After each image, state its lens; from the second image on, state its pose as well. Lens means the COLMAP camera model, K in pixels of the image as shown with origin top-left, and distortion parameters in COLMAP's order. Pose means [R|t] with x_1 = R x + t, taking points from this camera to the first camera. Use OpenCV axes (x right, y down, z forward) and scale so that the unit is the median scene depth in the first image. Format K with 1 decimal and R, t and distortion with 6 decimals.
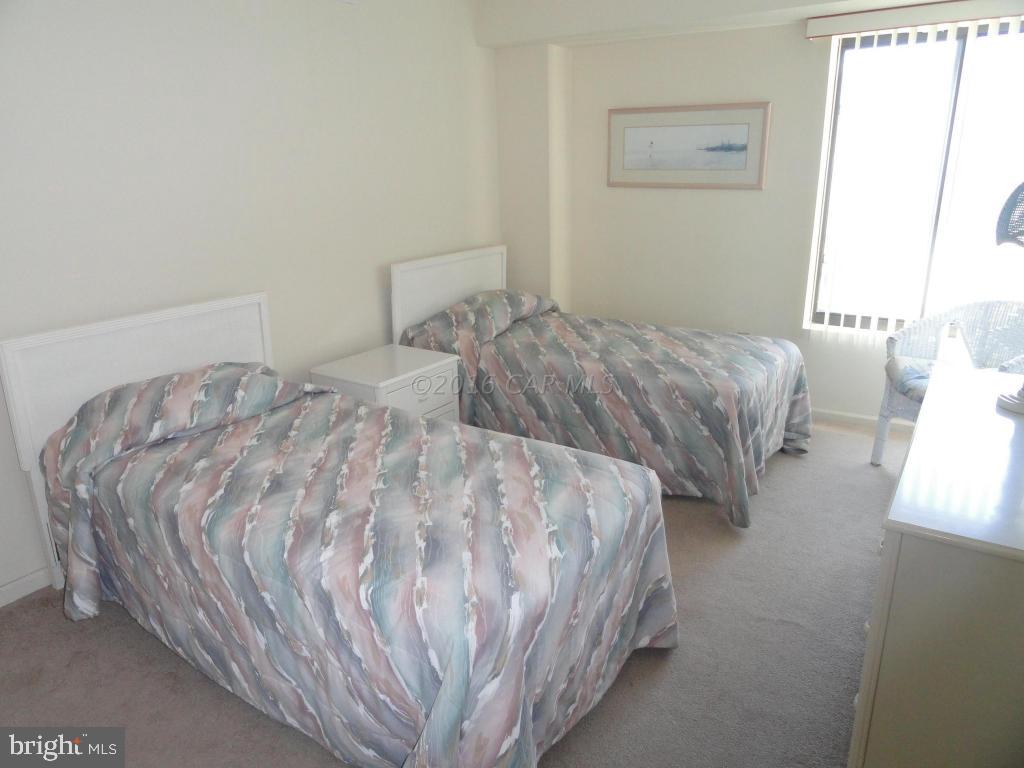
lens RADIAL K [[704.2, 0, 508.9], [0, 704.2, 383.1], [0, 0, 1]] dist [-0.015050, 0.011021]
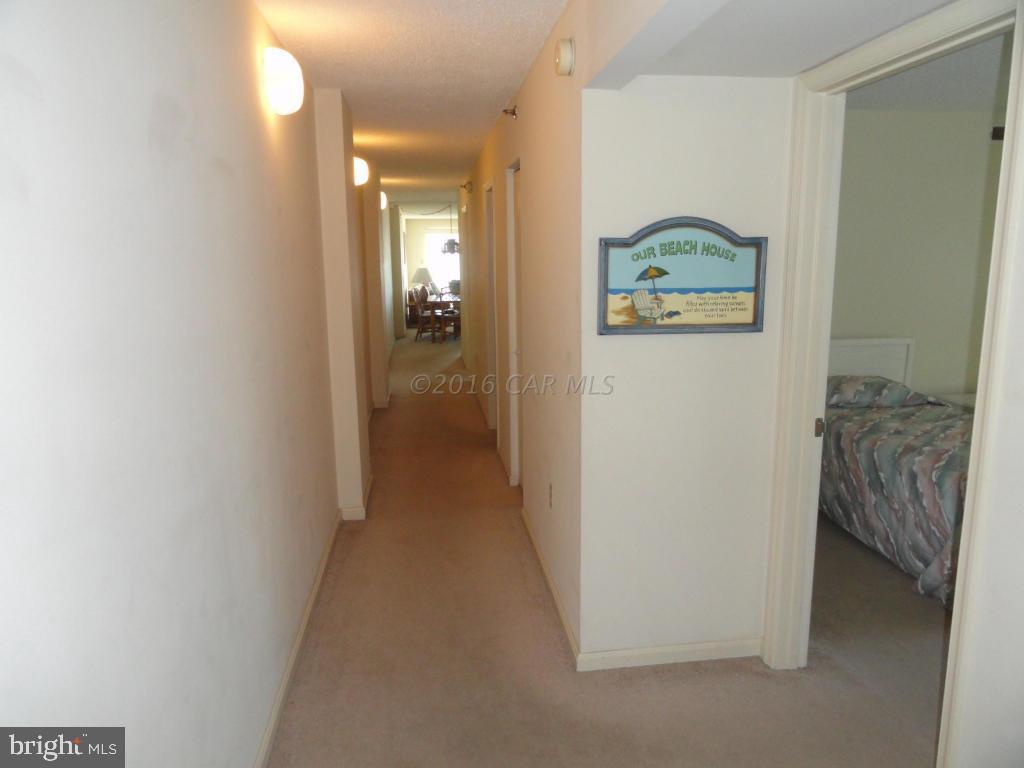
lens RADIAL K [[704.2, 0, 511.1], [0, 704.2, 380.5], [0, 0, 1]] dist [-0.015050, 0.011021]
pose [[0.649629, 0.144013, -0.746487, 0.391846], [-0.223610, 0.974657, -0.006564, 0.275338], [0.726623, 0.171186, 0.665368, -1.058611]]
